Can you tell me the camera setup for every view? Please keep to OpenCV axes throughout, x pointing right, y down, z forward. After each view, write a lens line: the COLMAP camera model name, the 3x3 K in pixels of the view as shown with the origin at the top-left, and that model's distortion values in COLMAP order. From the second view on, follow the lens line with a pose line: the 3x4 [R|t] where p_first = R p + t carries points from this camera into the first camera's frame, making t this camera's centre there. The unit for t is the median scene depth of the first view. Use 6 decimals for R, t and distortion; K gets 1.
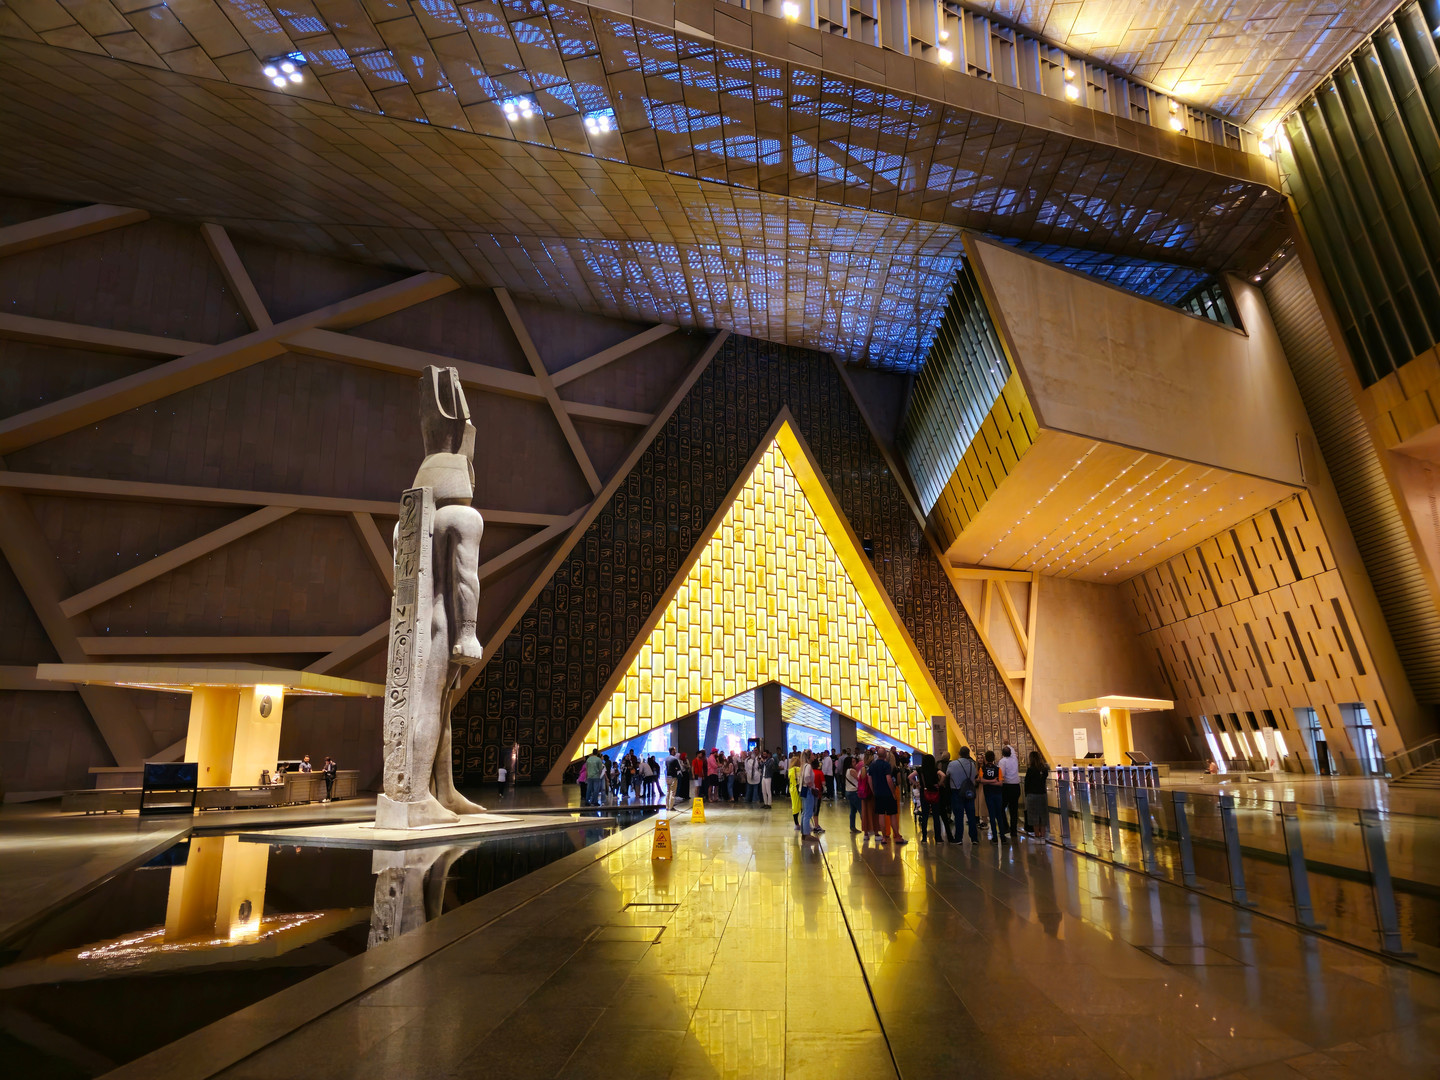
lens RADIAL K [[1122.2, 0, 720.0], [0, 1122.2, 540.0], [0, 0, 1]] dist [0.032957, -0.000708]
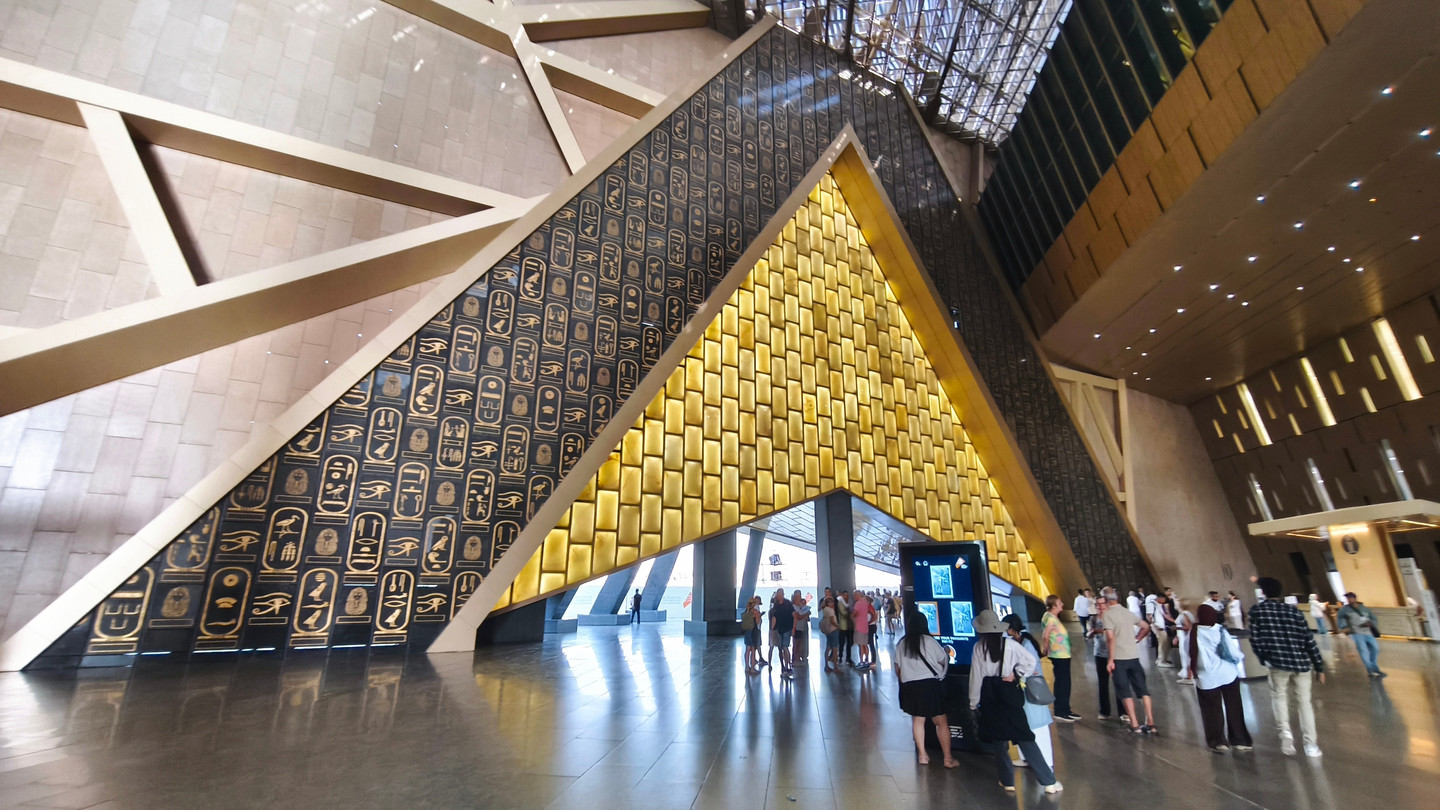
lens RADIAL K [[570.1, 0, 720.0], [0, 570.1, 405.0], [0, 0, 1]] dist [-0.029705, 0.000056]
pose [[0.998978, -0.002437, -0.045138, -0.014155], [-0.003369, 0.991753, -0.128117, 0.133399], [0.045078, 0.128138, 0.990731, 0.707475]]
